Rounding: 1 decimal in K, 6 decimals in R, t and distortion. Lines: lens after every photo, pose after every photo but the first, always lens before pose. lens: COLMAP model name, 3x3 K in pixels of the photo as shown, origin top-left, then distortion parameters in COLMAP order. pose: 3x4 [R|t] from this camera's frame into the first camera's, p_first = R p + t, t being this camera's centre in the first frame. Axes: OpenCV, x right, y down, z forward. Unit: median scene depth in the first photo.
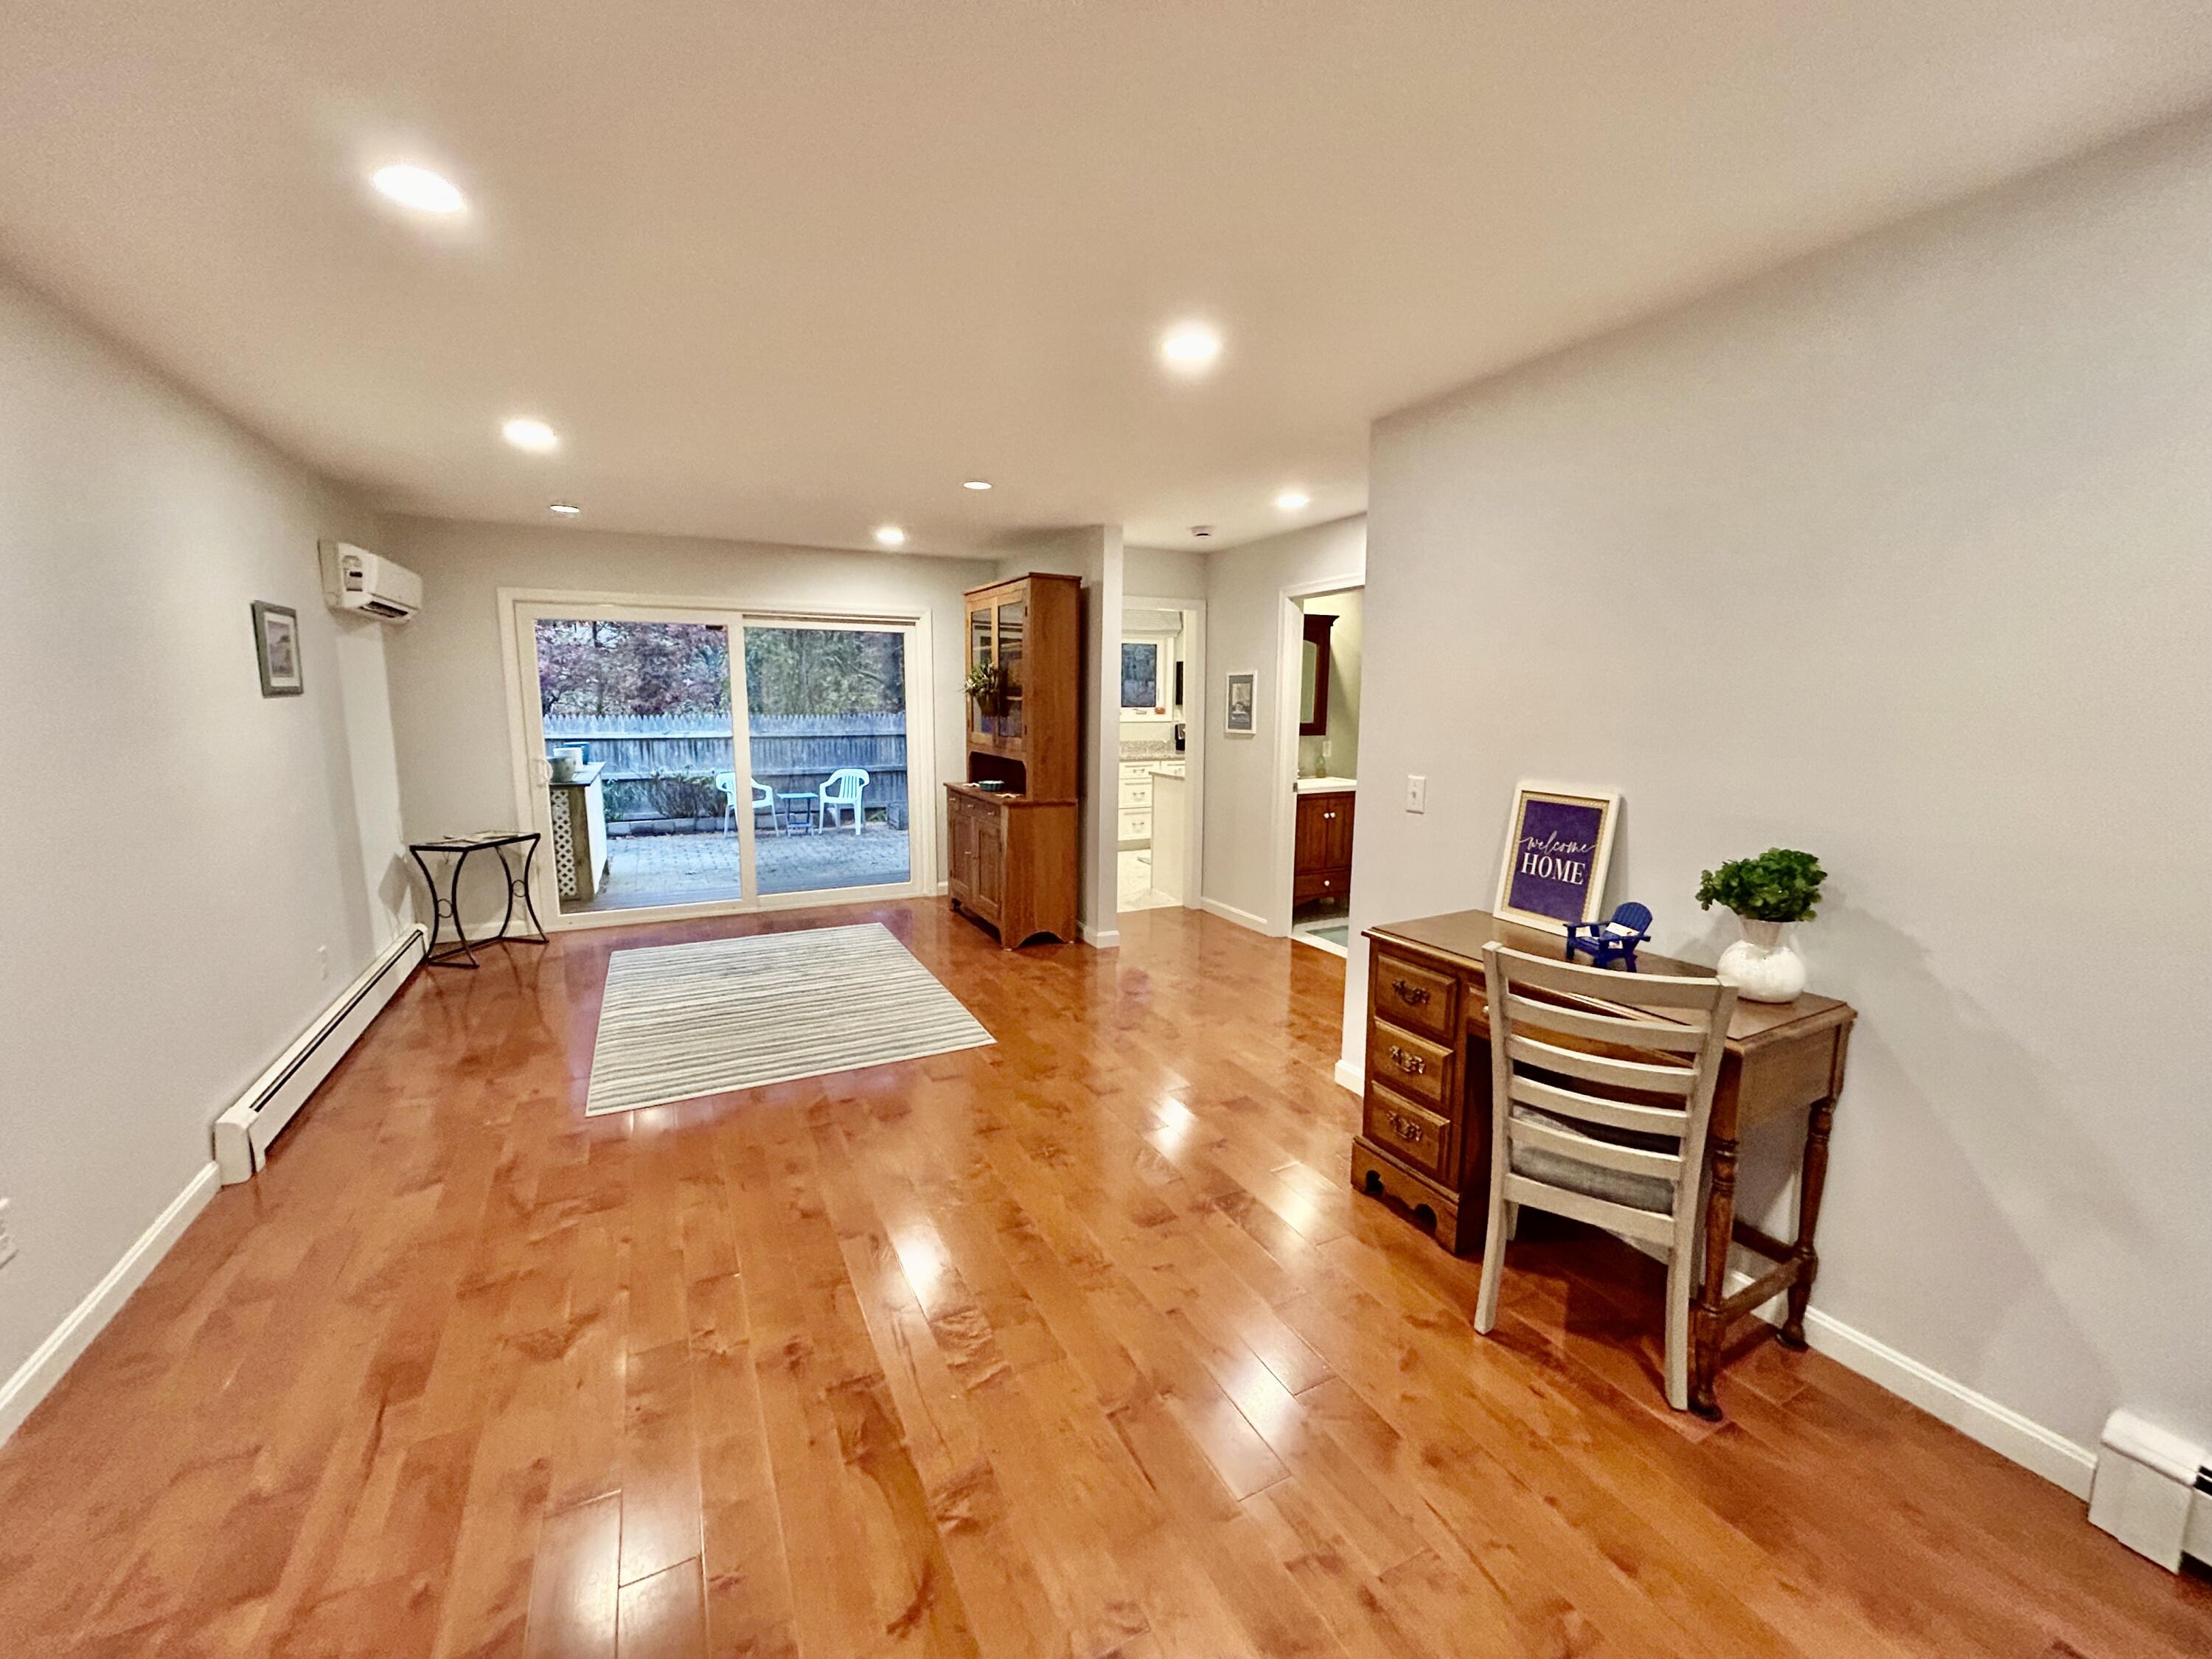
lens RADIAL K [[891.7, 0, 1108.1], [0, 891.7, 823.2], [0, 0, 1]] dist [-0.001054, -0.000421]
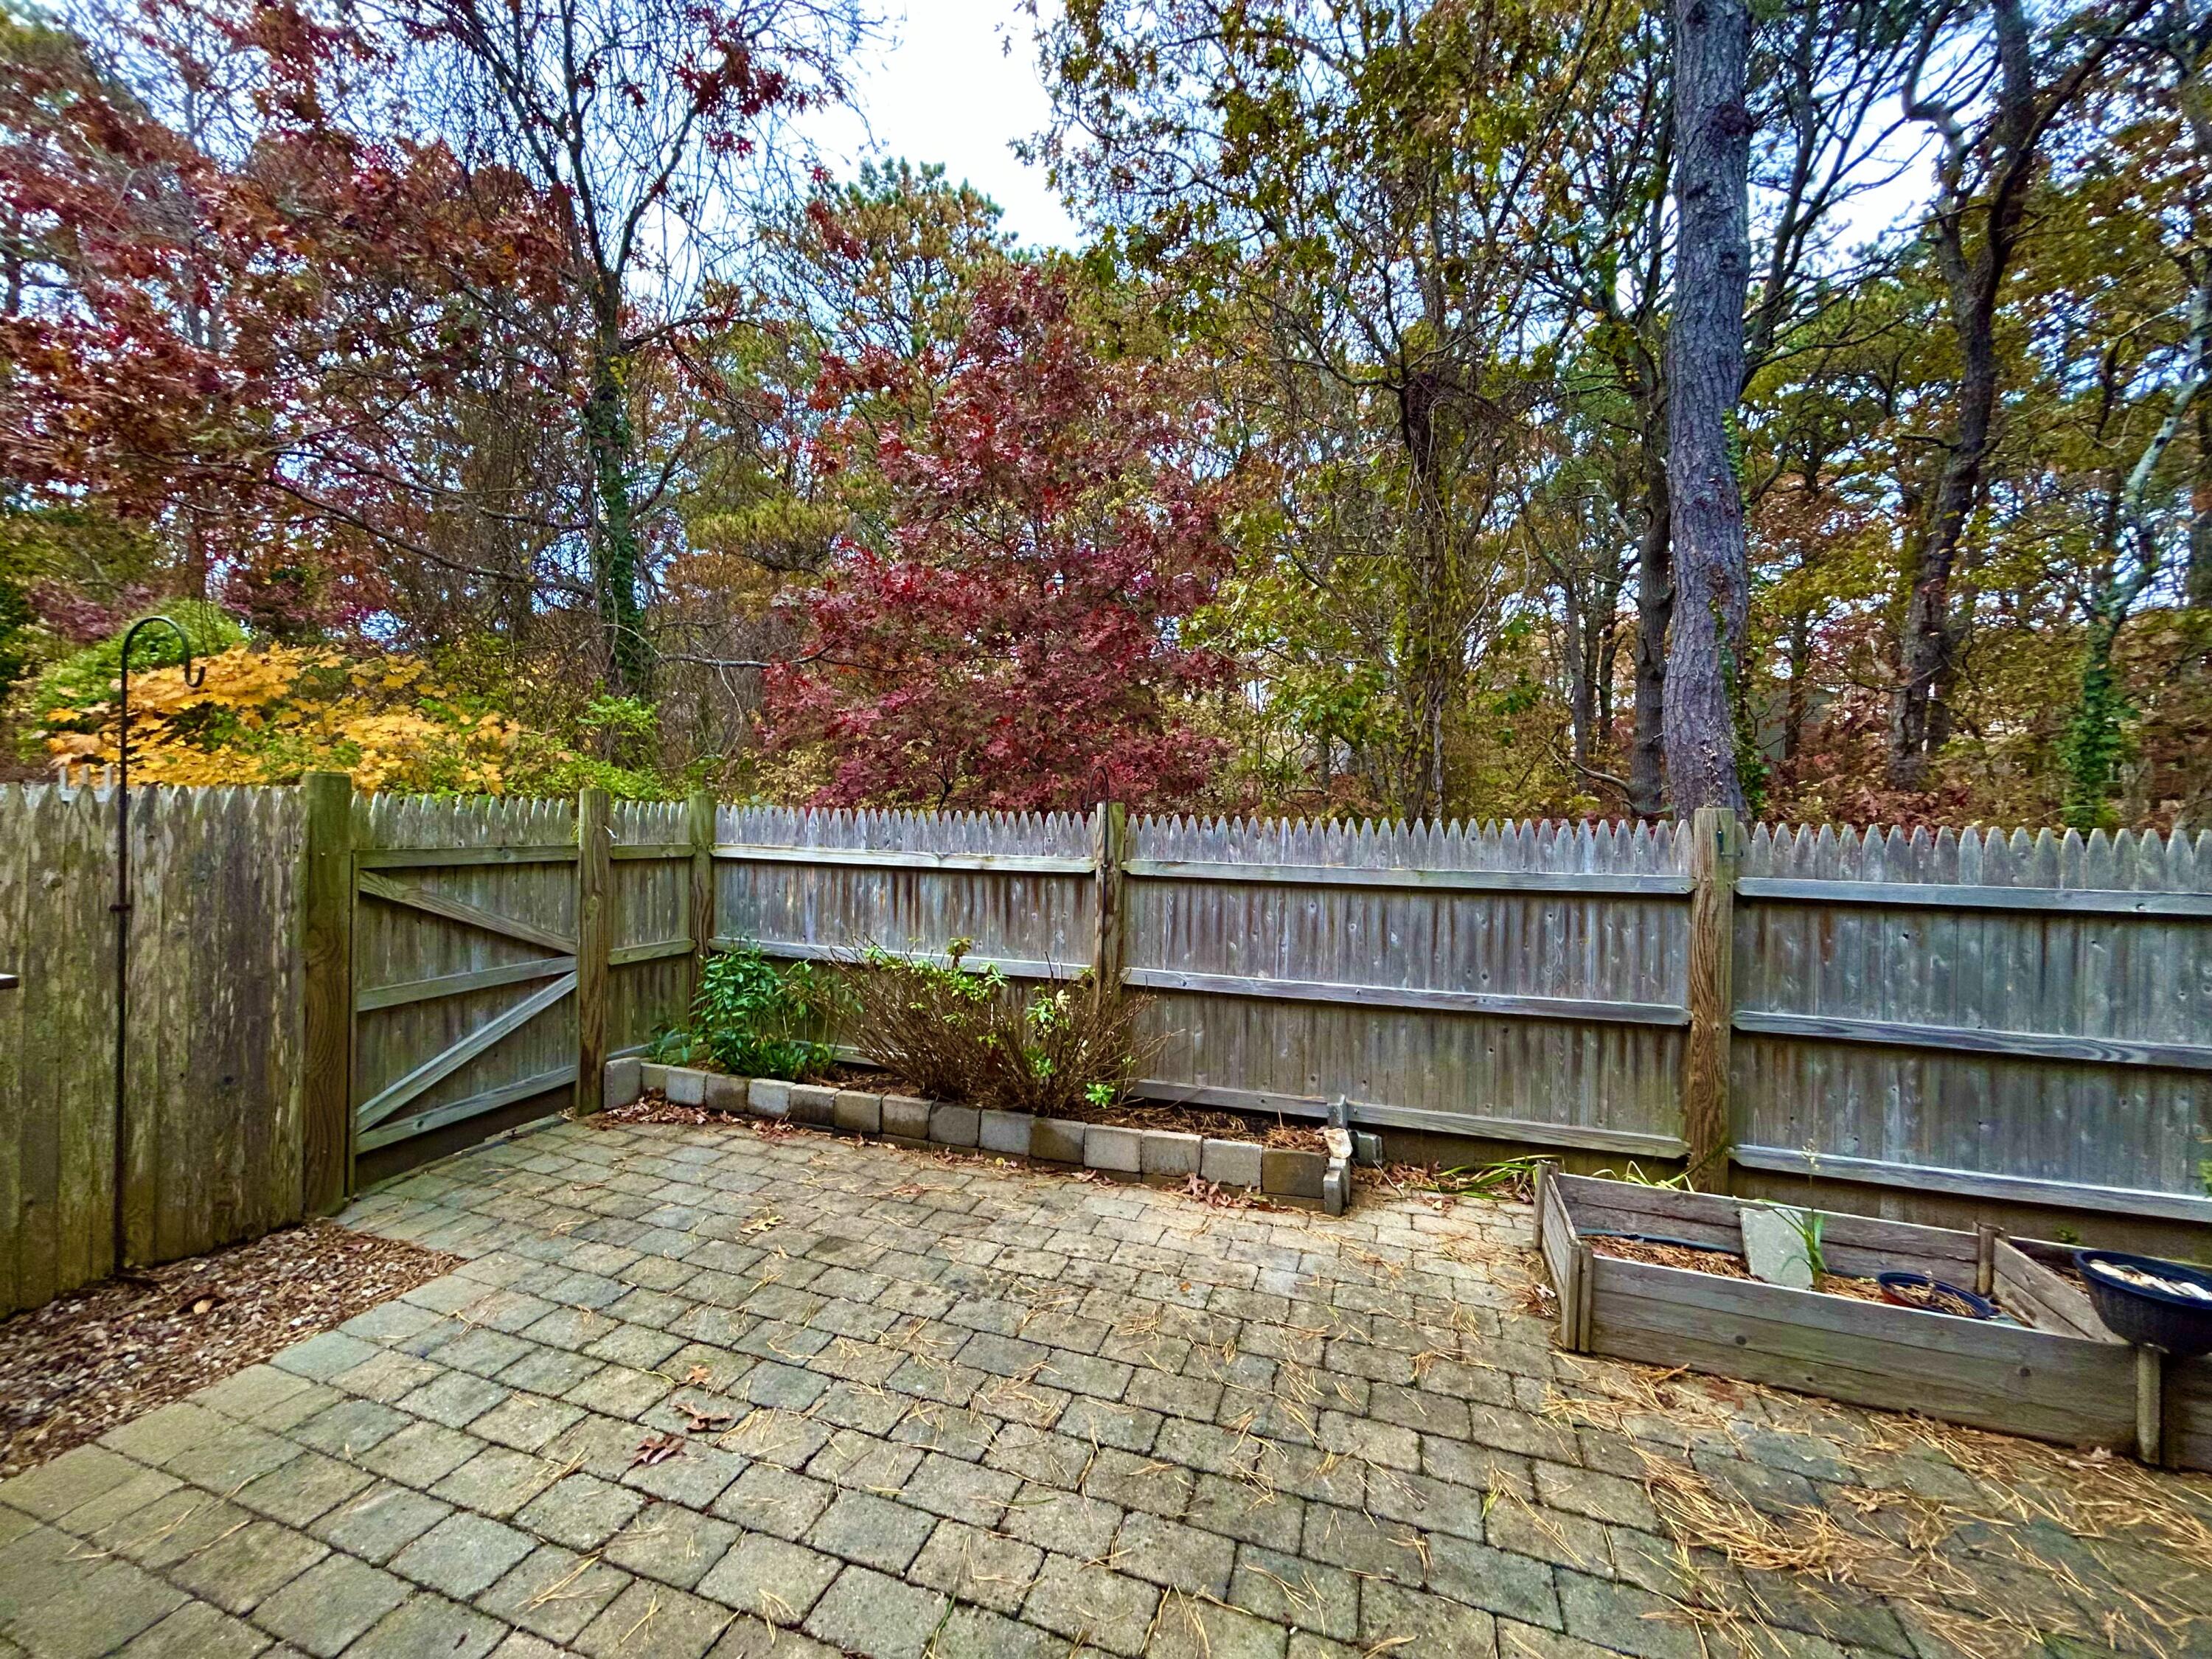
lens RADIAL K [[891.7, 0, 1108.1], [0, 891.7, 823.2], [0, 0, 1]] dist [-0.001054, -0.000421]
pose [[0.695714, 0.011151, -0.718232, -0.394129], [-0.117384, 0.988203, -0.098361, -0.208214], [0.708663, 0.152740, 0.688816, 1.900583]]
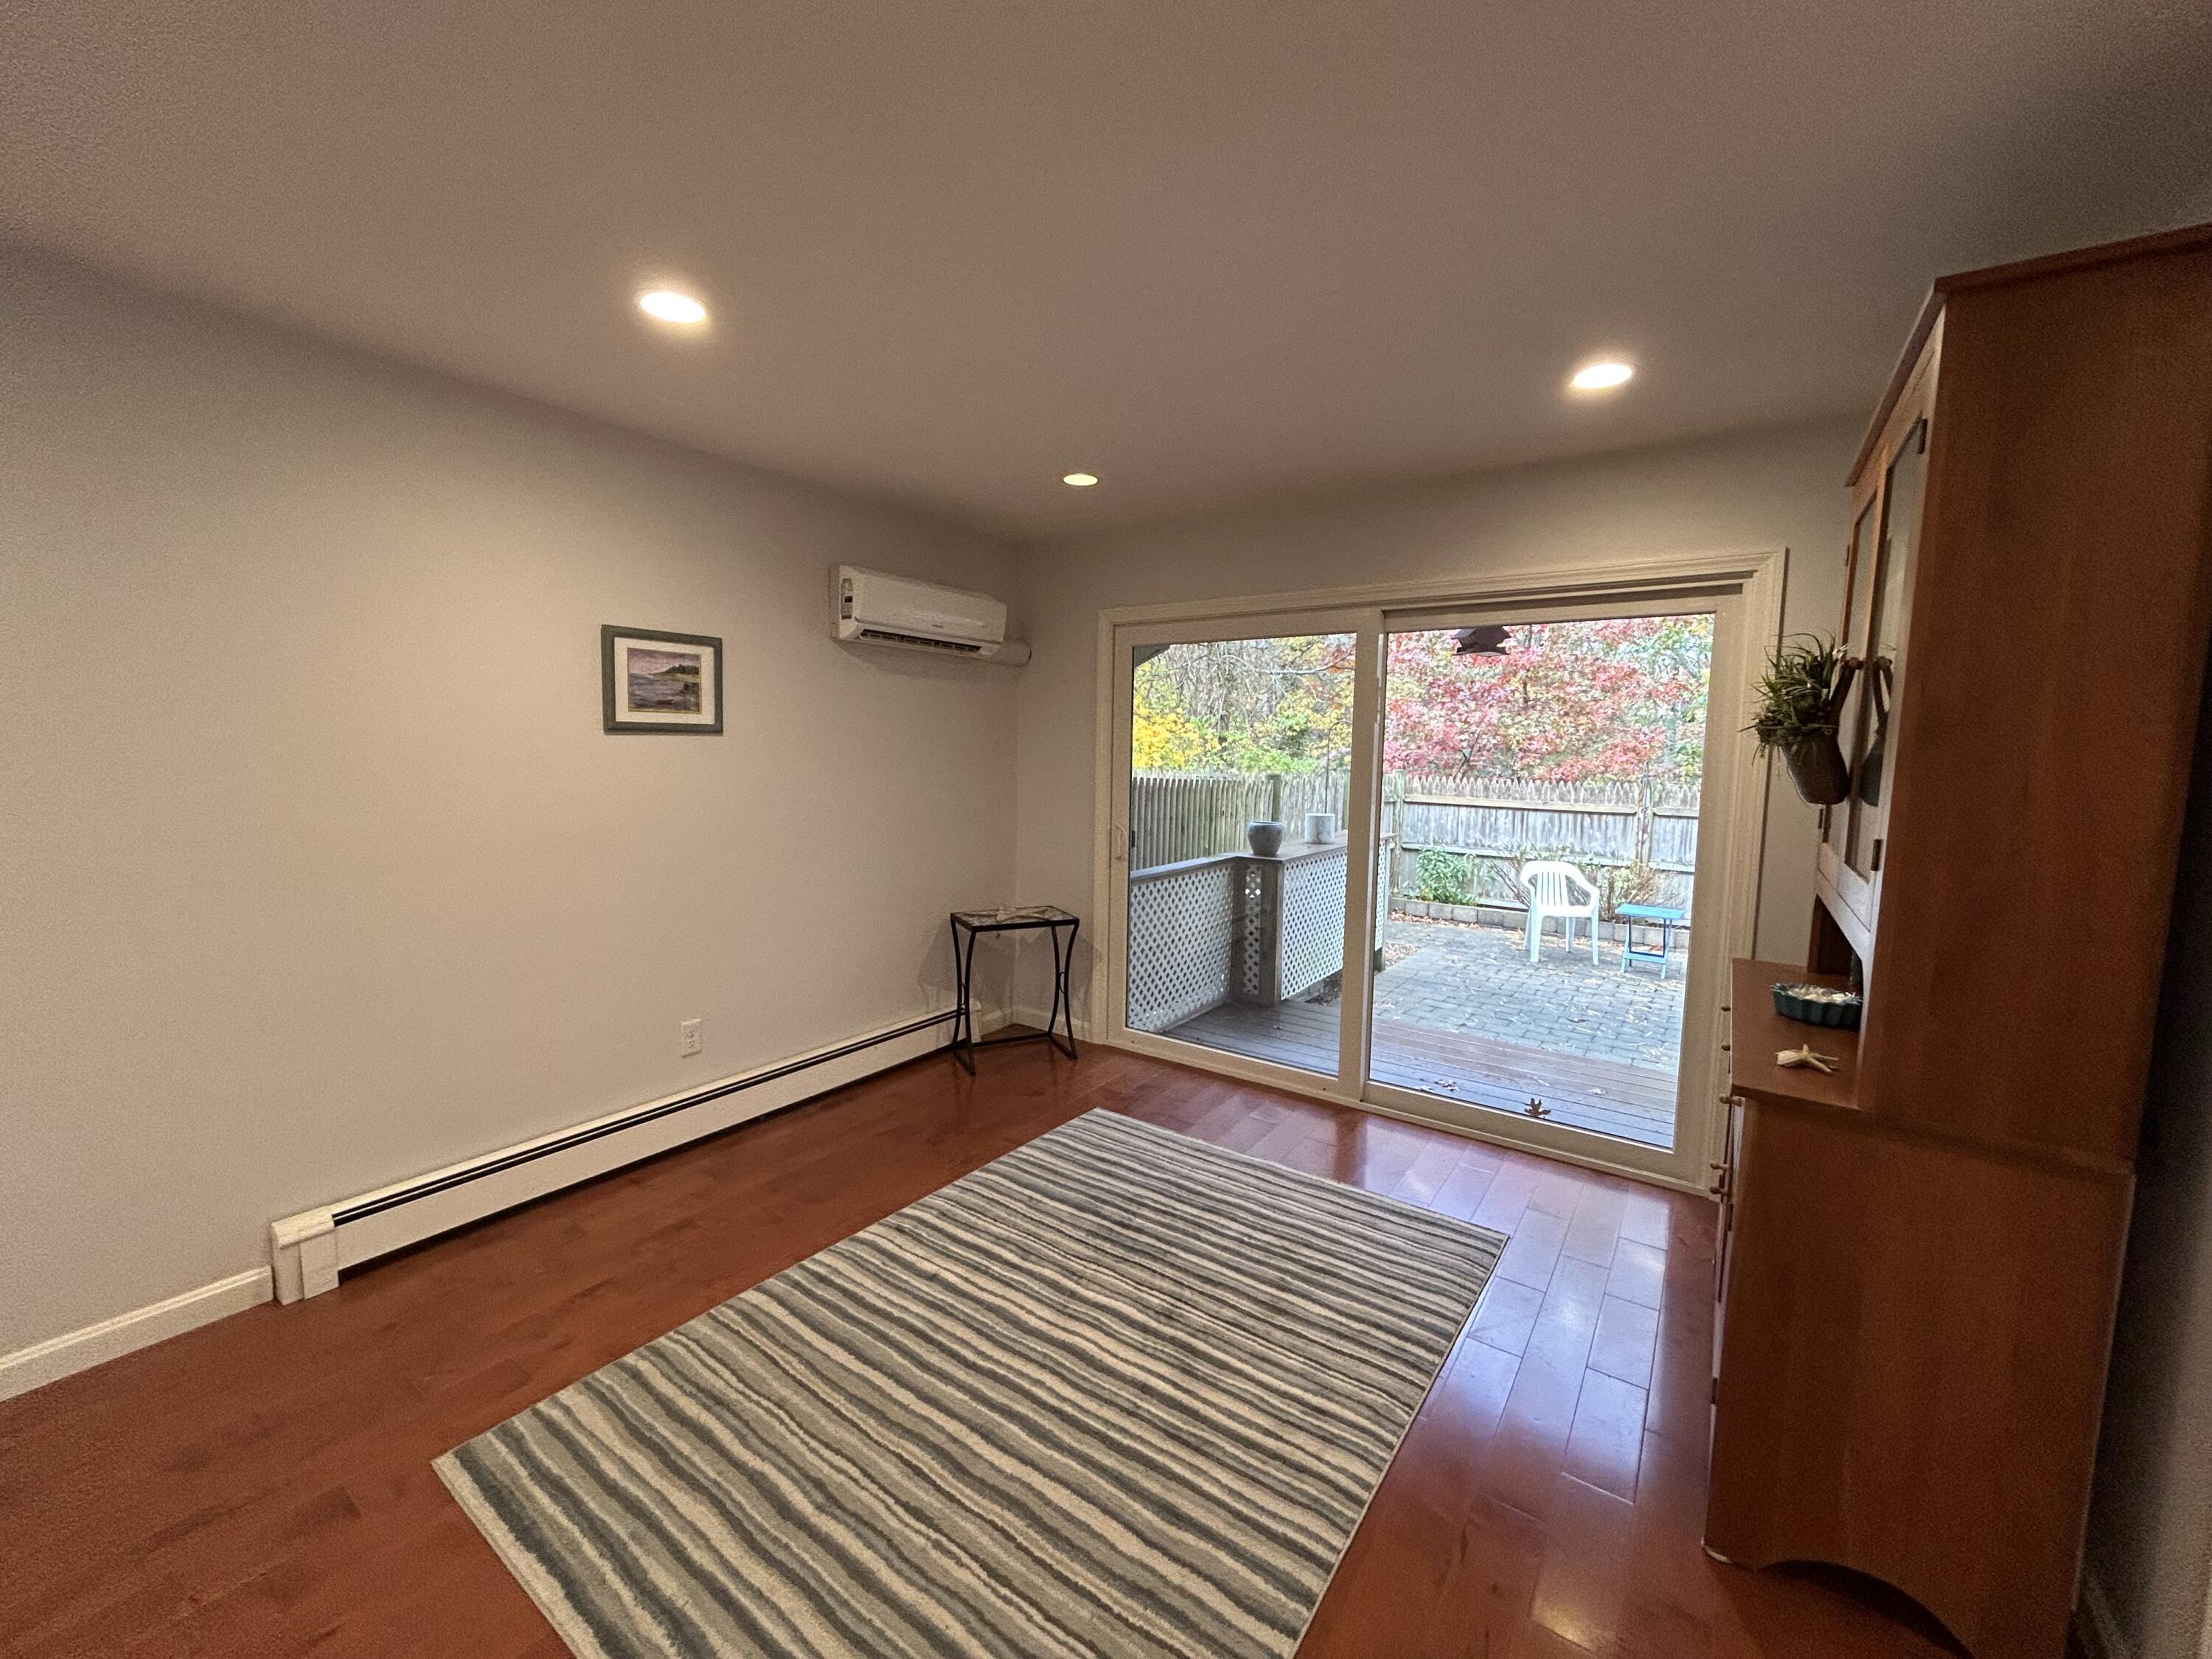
lens RADIAL K [[891.7, 0, 1108.1], [0, 891.7, 823.2], [0, 0, 1]] dist [-0.001054, -0.000421]
pose [[0.462855, 0.082223, -0.882613, 0.052005], [-0.144585, 0.989357, 0.016345, -0.098112], [0.874563, 0.120047, 0.469817, 0.722938]]
